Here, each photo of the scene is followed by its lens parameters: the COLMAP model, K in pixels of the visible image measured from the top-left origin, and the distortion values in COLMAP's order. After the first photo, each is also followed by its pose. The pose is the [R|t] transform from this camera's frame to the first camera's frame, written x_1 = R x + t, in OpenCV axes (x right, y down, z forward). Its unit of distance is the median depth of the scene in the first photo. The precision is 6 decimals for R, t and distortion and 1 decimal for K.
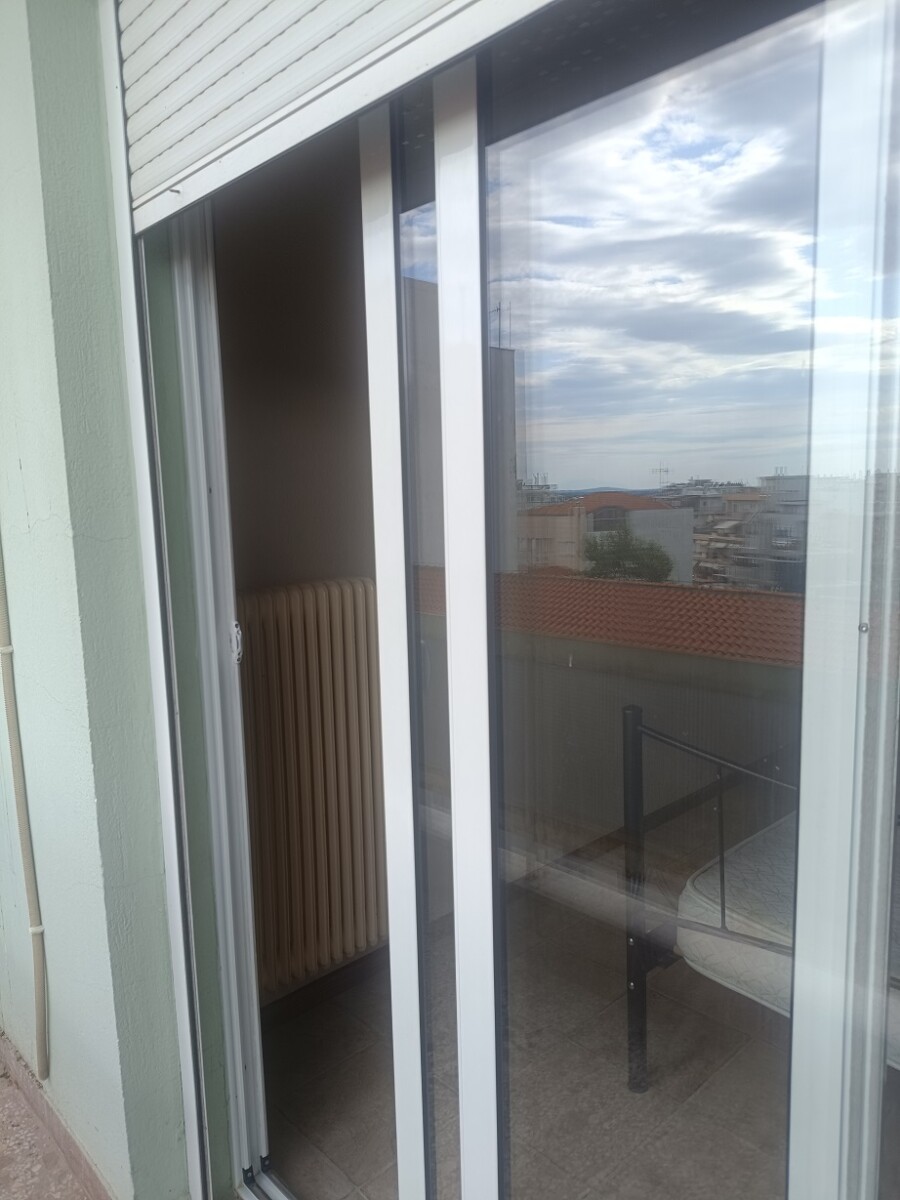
lens RADIAL K [[822.7, 0, 450.5], [0, 822.7, 599.7], [0, 0, 1]] dist [0.023772, -0.025537]
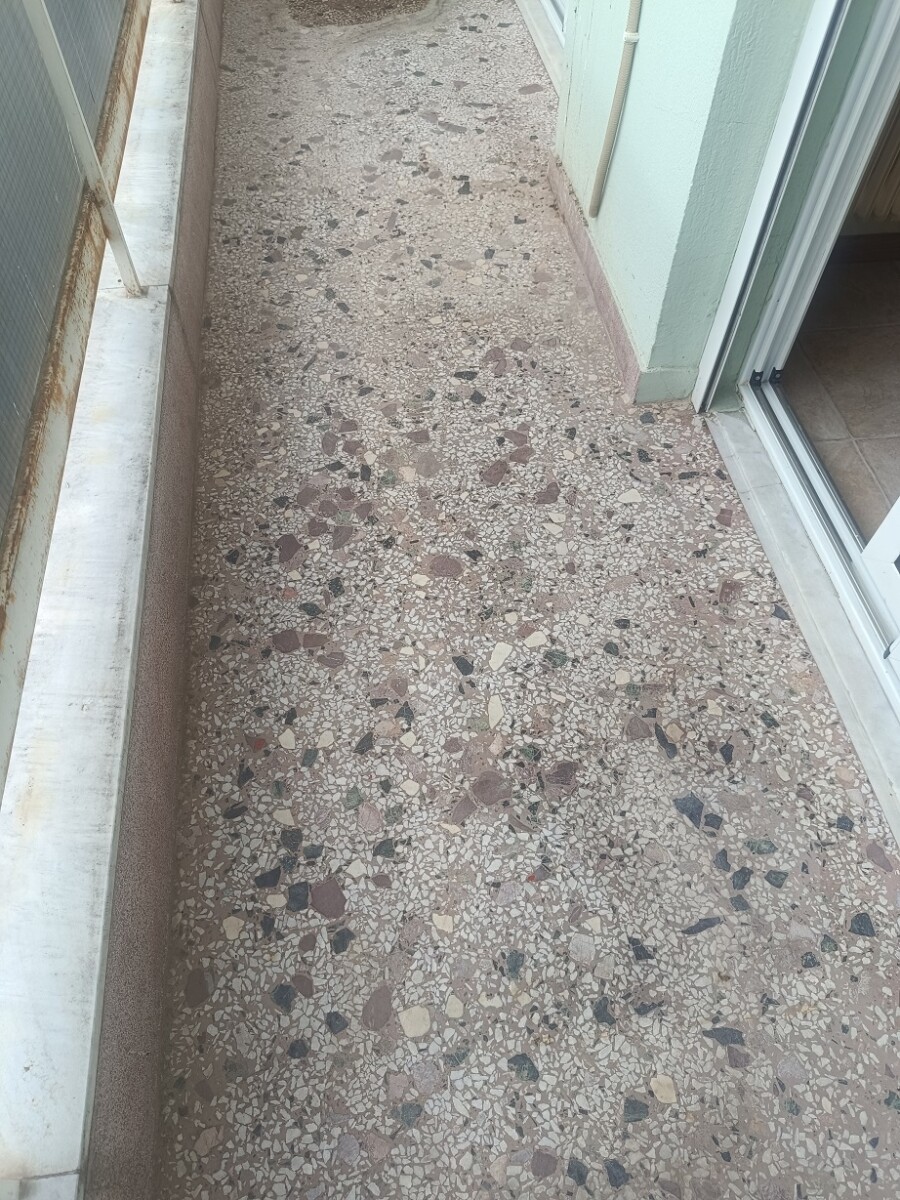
lens RADIAL K [[822.7, 0, 448.5], [0, 822.7, 599.1], [0, 0, 1]] dist [0.023772, -0.025537]
pose [[0.808427, 0.501134, -0.308723, -0.100605], [-0.115466, 0.649342, 0.751680, 0.161386], [0.577159, -0.572032, 0.582810, 0.059486]]
